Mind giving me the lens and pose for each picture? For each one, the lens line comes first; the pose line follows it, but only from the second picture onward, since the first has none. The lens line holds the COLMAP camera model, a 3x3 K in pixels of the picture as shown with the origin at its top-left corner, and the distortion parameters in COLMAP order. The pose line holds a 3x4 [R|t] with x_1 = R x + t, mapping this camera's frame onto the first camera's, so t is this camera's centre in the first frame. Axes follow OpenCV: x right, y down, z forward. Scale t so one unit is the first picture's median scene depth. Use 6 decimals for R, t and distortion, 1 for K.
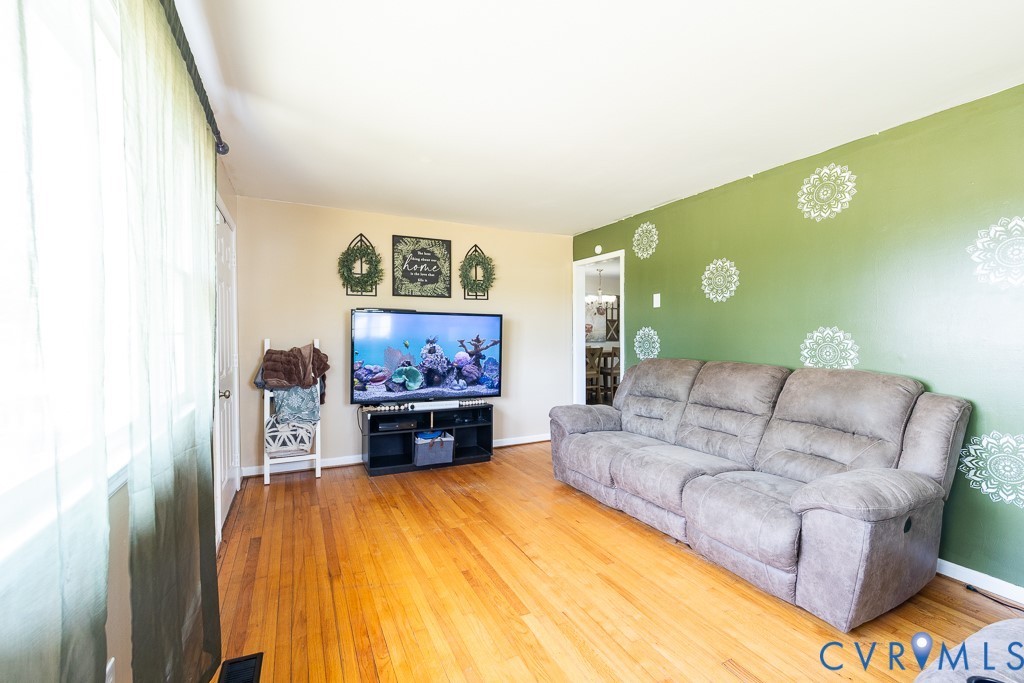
lens RADIAL K [[442.0, 0, 508.1], [0, 442.0, 341.2], [0, 0, 1]] dist [0.000574, -0.000444]
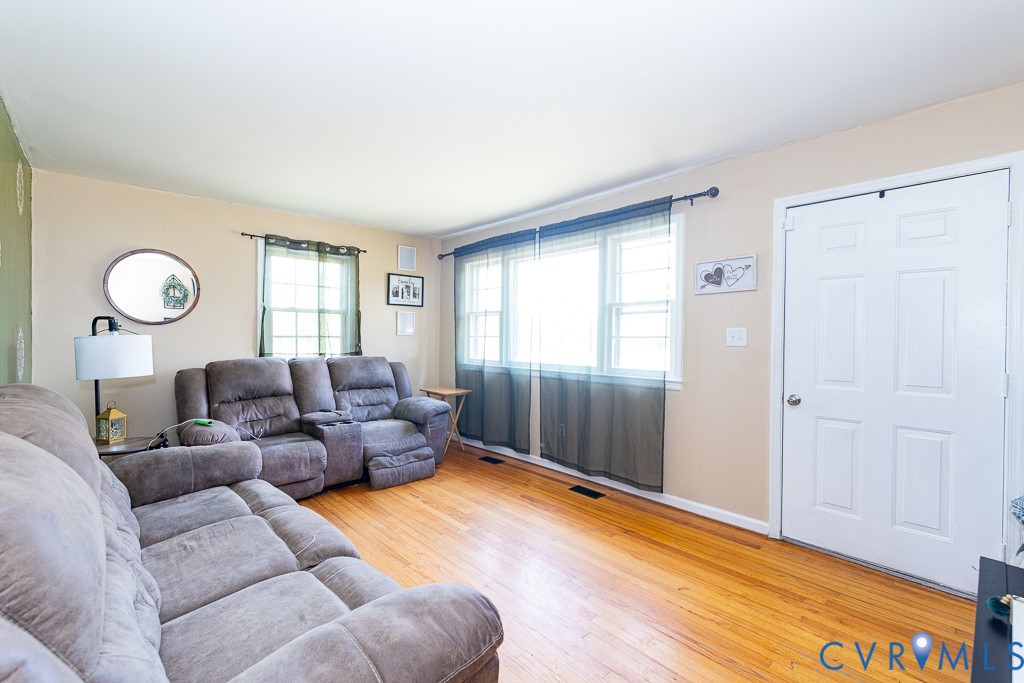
lens RADIAL K [[442.0, 0, 512.9], [0, 442.0, 341.7], [0, 0, 1]] dist [0.000574, -0.000444]
pose [[-0.955345, -0.011213, -0.295280, 0.240350], [-0.017859, 0.999644, 0.019819, -0.024884], [0.294953, 0.024207, -0.955205, 1.678914]]
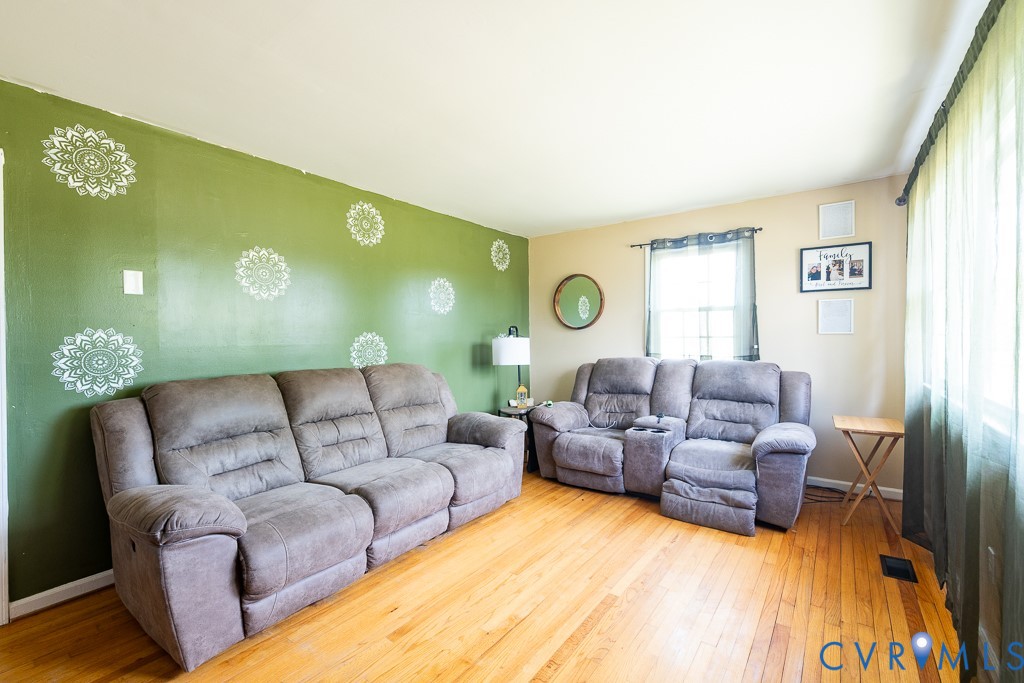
lens RADIAL K [[442.0, 0, 508.6], [0, 442.0, 341.6], [0, 0, 1]] dist [0.000574, -0.000444]
pose [[-0.454634, -0.018598, 0.890484, -0.561854], [0.015371, 0.999469, 0.028722, -0.035130], [-0.890546, 0.026746, -0.454107, 1.188658]]
